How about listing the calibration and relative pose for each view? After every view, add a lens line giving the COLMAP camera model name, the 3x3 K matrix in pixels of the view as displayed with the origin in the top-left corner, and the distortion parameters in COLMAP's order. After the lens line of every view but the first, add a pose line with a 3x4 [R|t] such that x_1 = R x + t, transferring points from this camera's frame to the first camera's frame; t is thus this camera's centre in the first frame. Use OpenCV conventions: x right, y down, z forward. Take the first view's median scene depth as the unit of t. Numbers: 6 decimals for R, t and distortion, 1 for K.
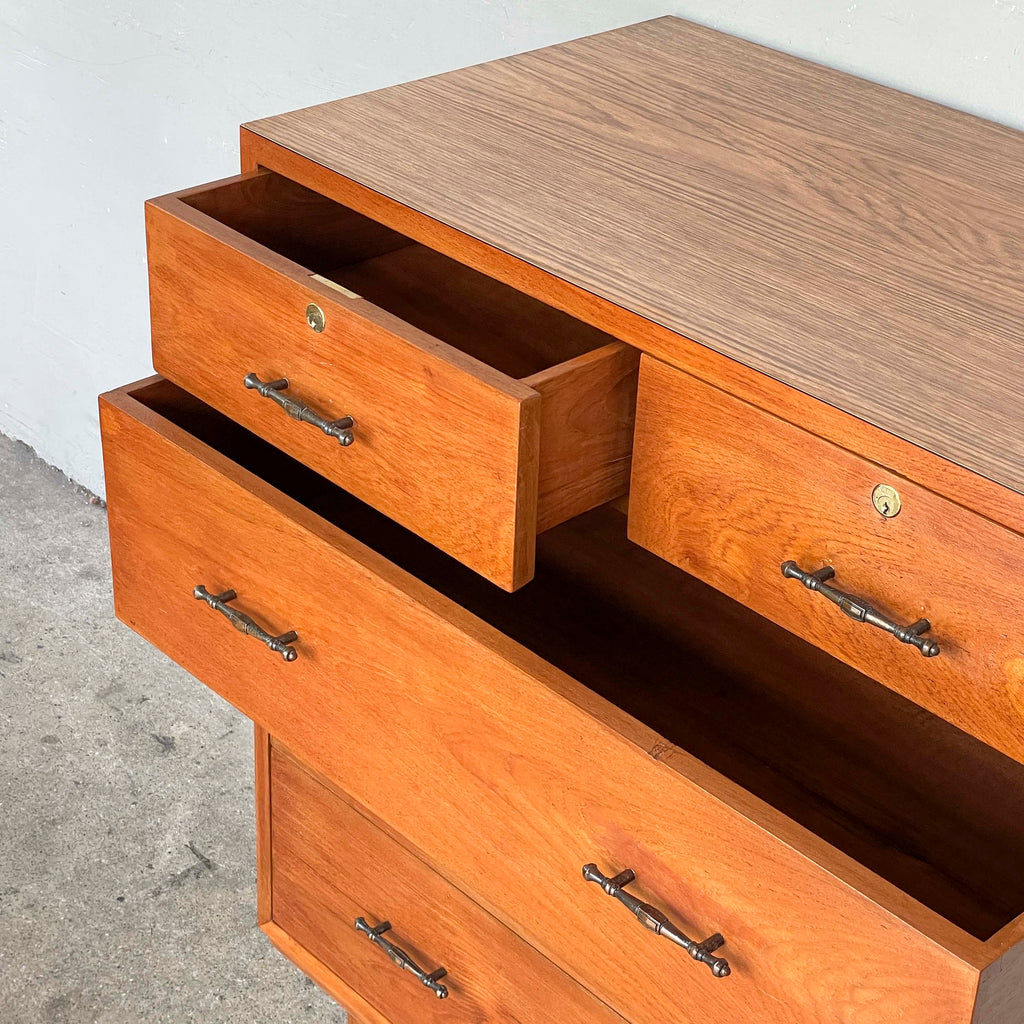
lens RADIAL K [[2031.8, 0, 564.2], [0, 2031.8, 510.9], [0, 0, 1]] dist [0.066837, 0.000000]
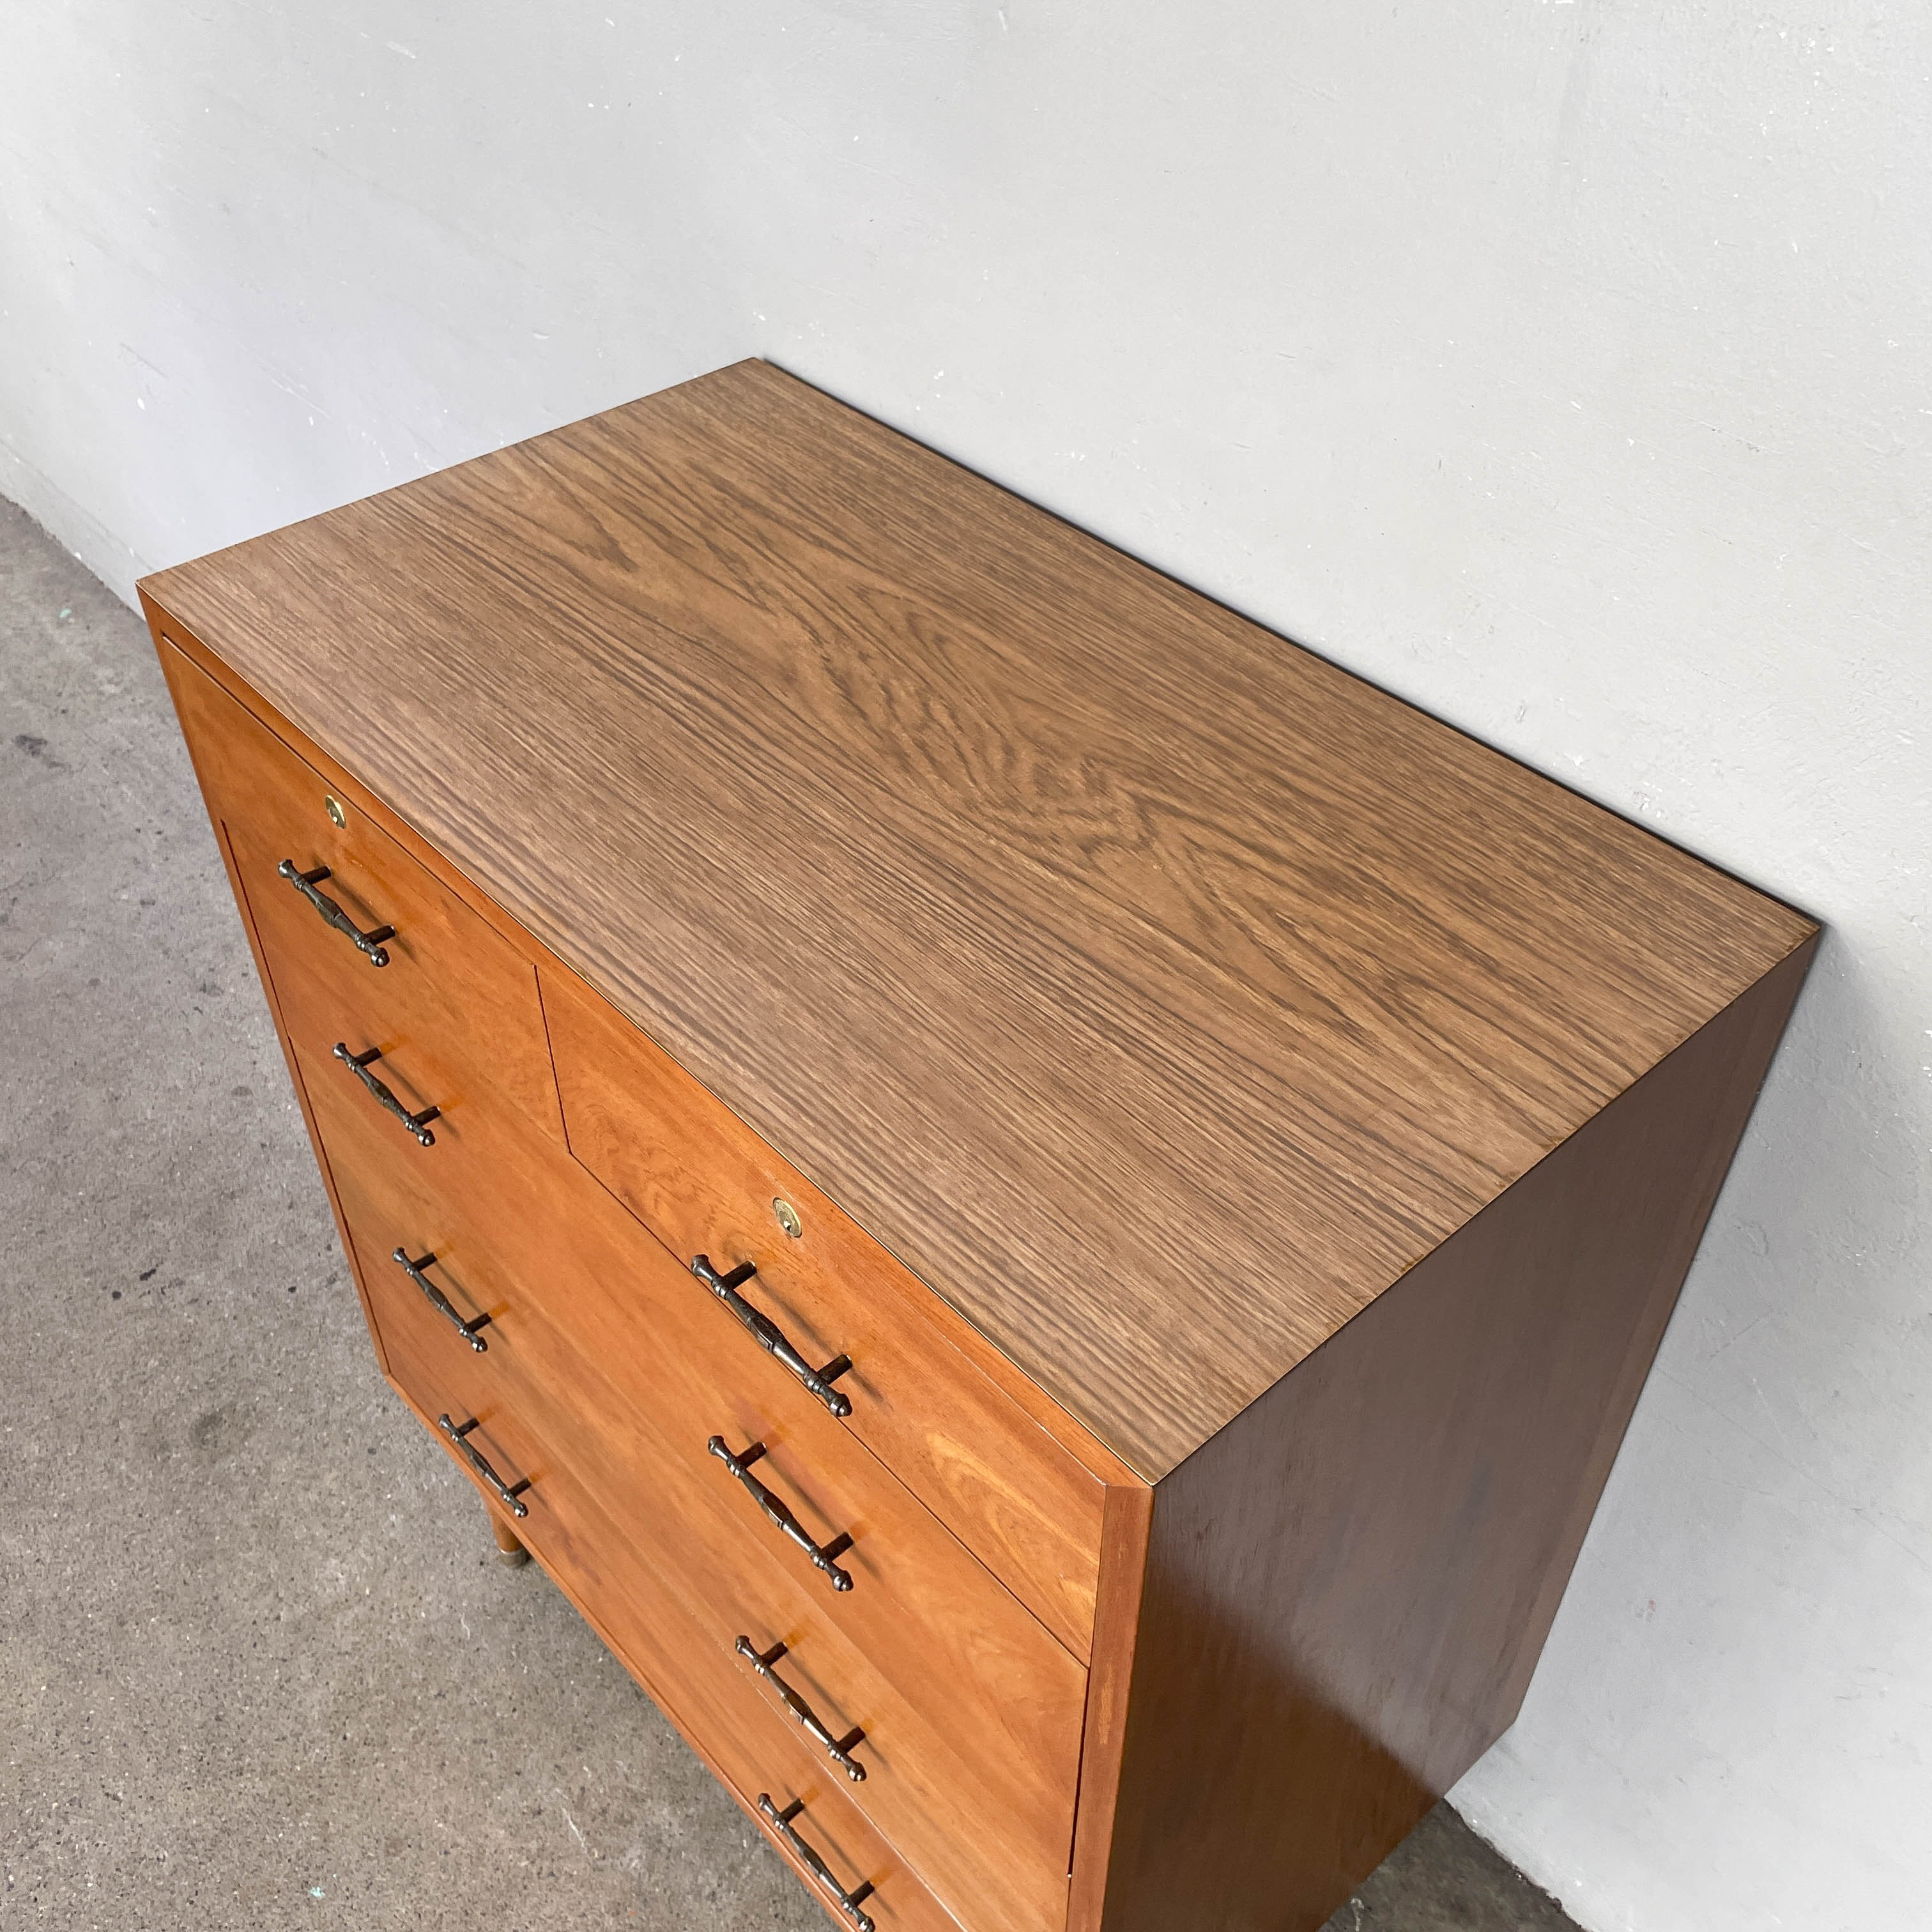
lens RADIAL K [[1875.6, 0, 1056.0], [0, 1875.6, 966.9], [0, 0, 1]] dist [0.026943, 0.000000]
pose [[0.999779, -0.021002, -0.000493, 0.207760], [0.020631, 0.977160, 0.211501, -0.197129], [-0.003960, -0.211465, 0.977378, 0.247984]]
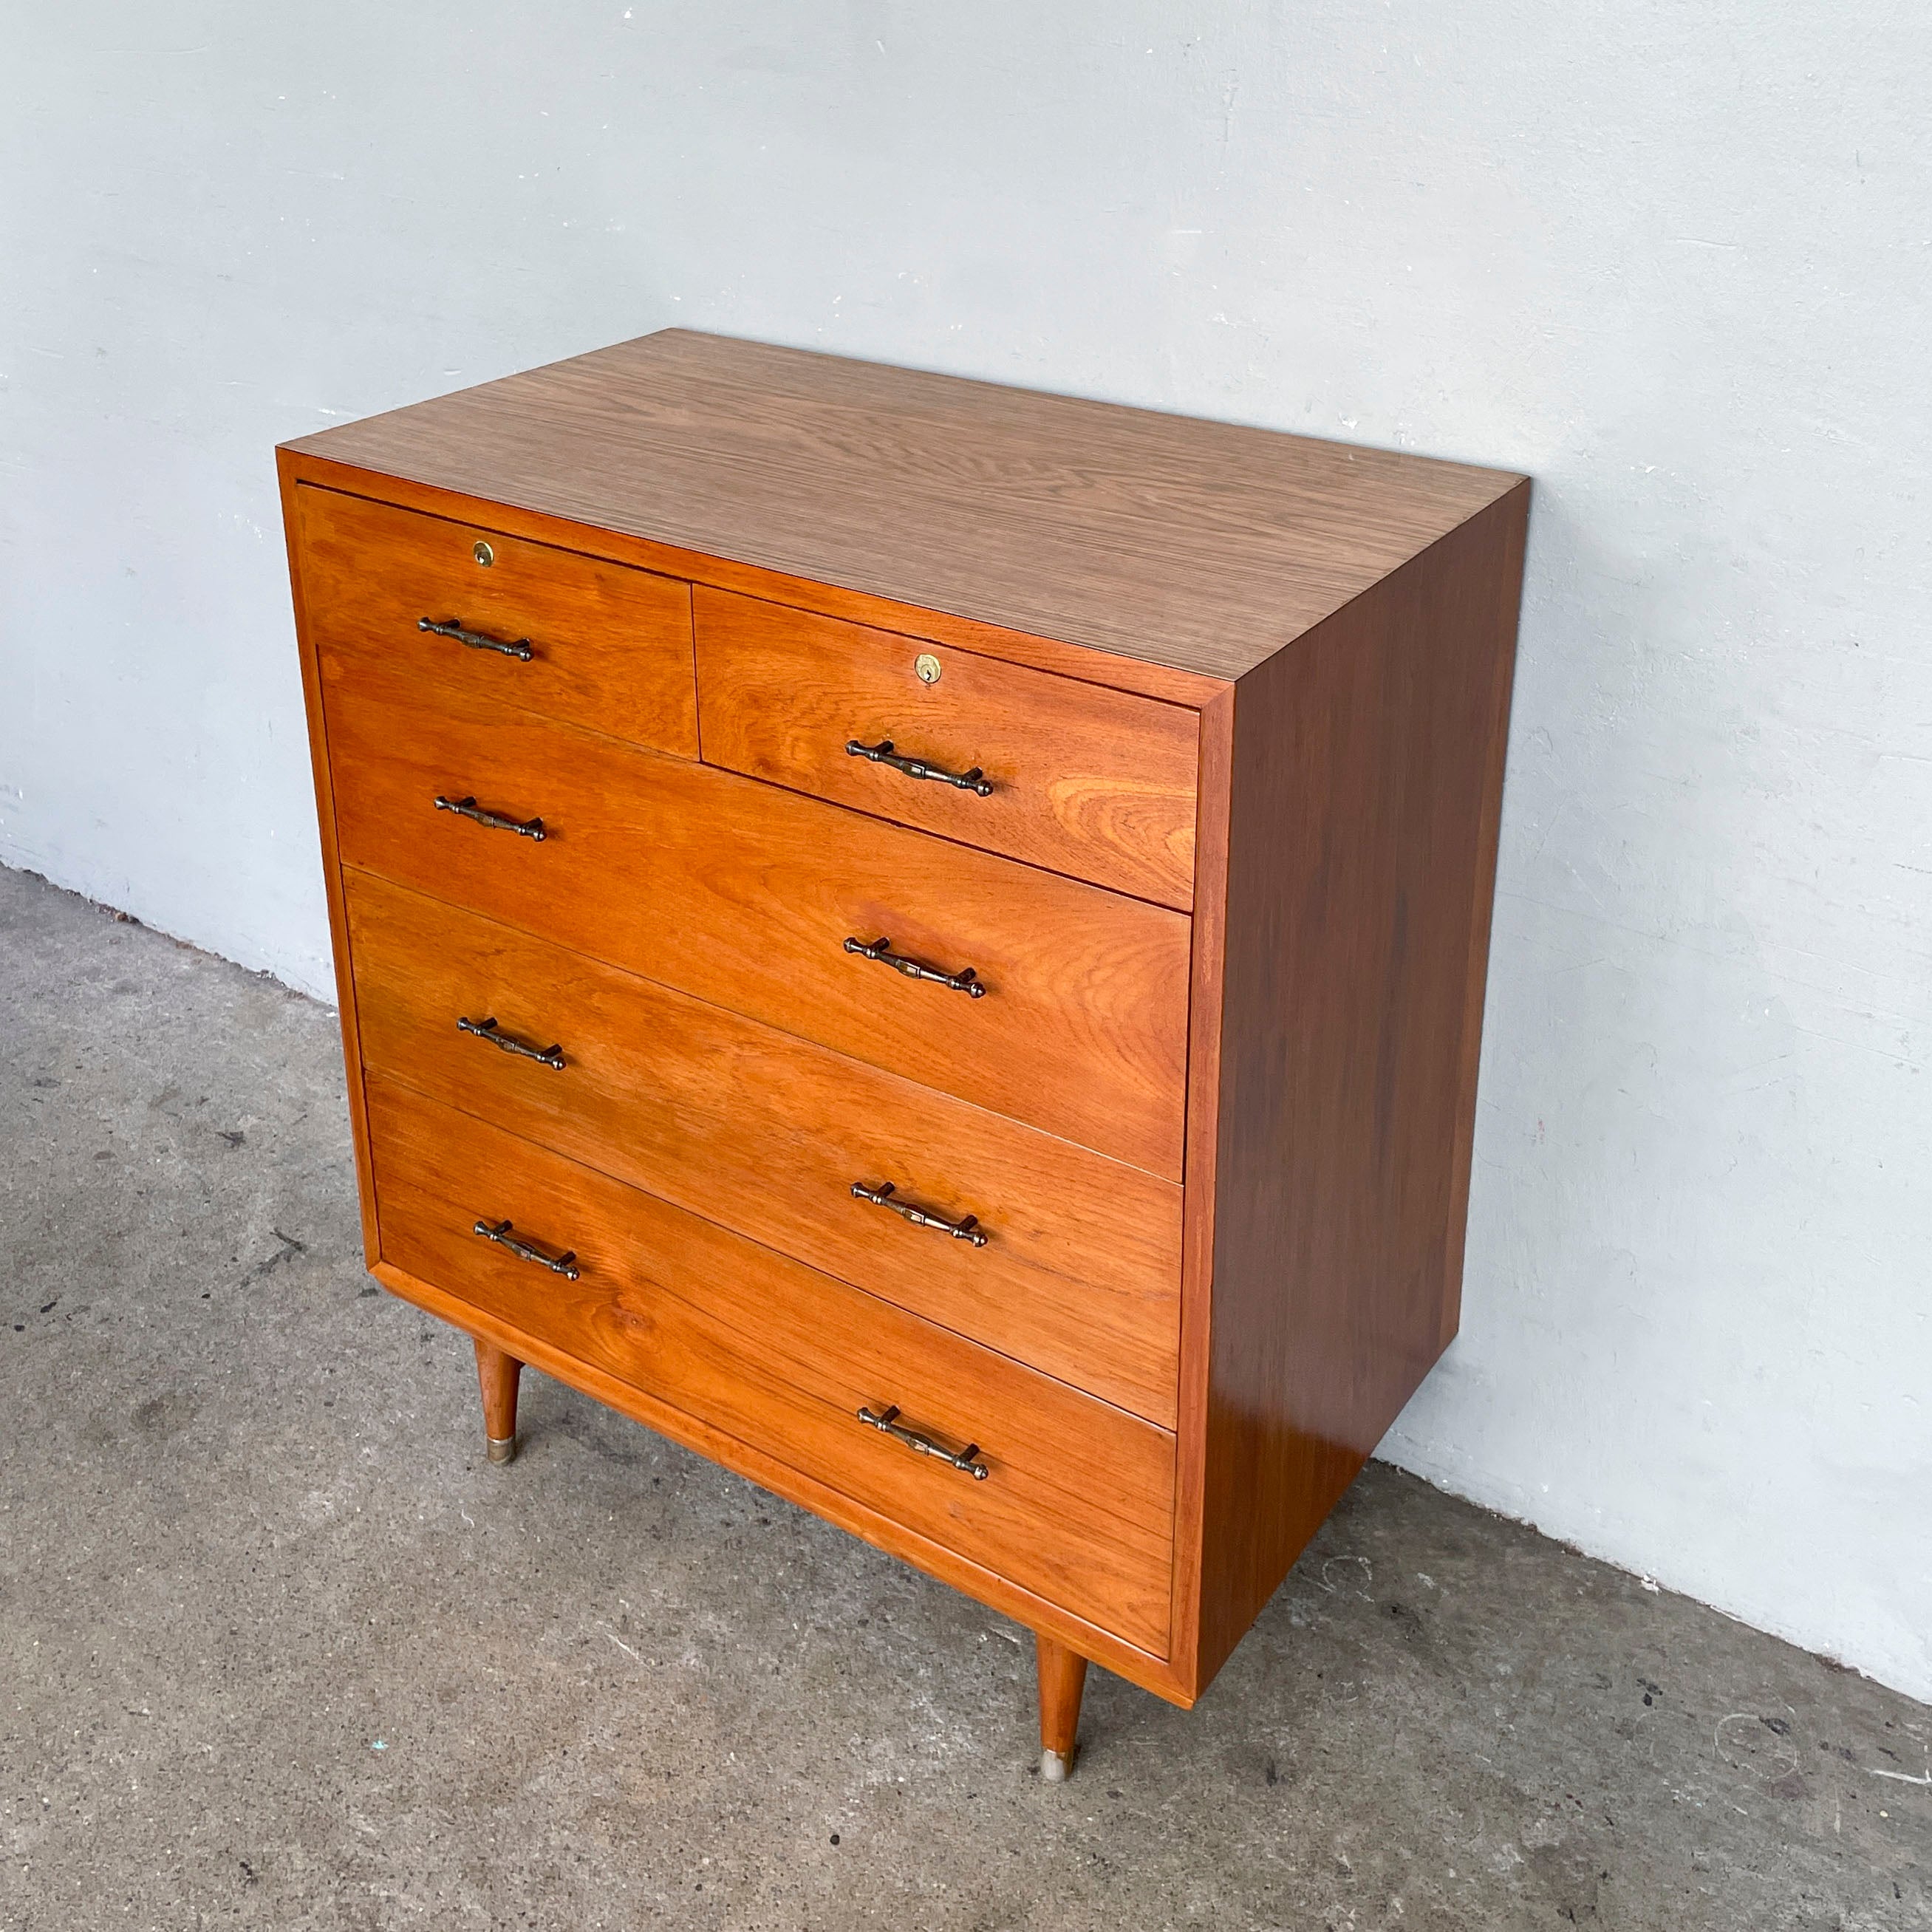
lens RADIAL K [[2092.5, 0, 1056.6], [0, 2092.5, 621.9], [0, 0, 1]] dist [0.062547, 0.000000]
pose [[0.966724, -0.126526, 0.222342, -0.023124], [0.156537, 0.979991, -0.122935, 0.098050], [-0.202339, 0.153649, 0.967187, -0.119100]]
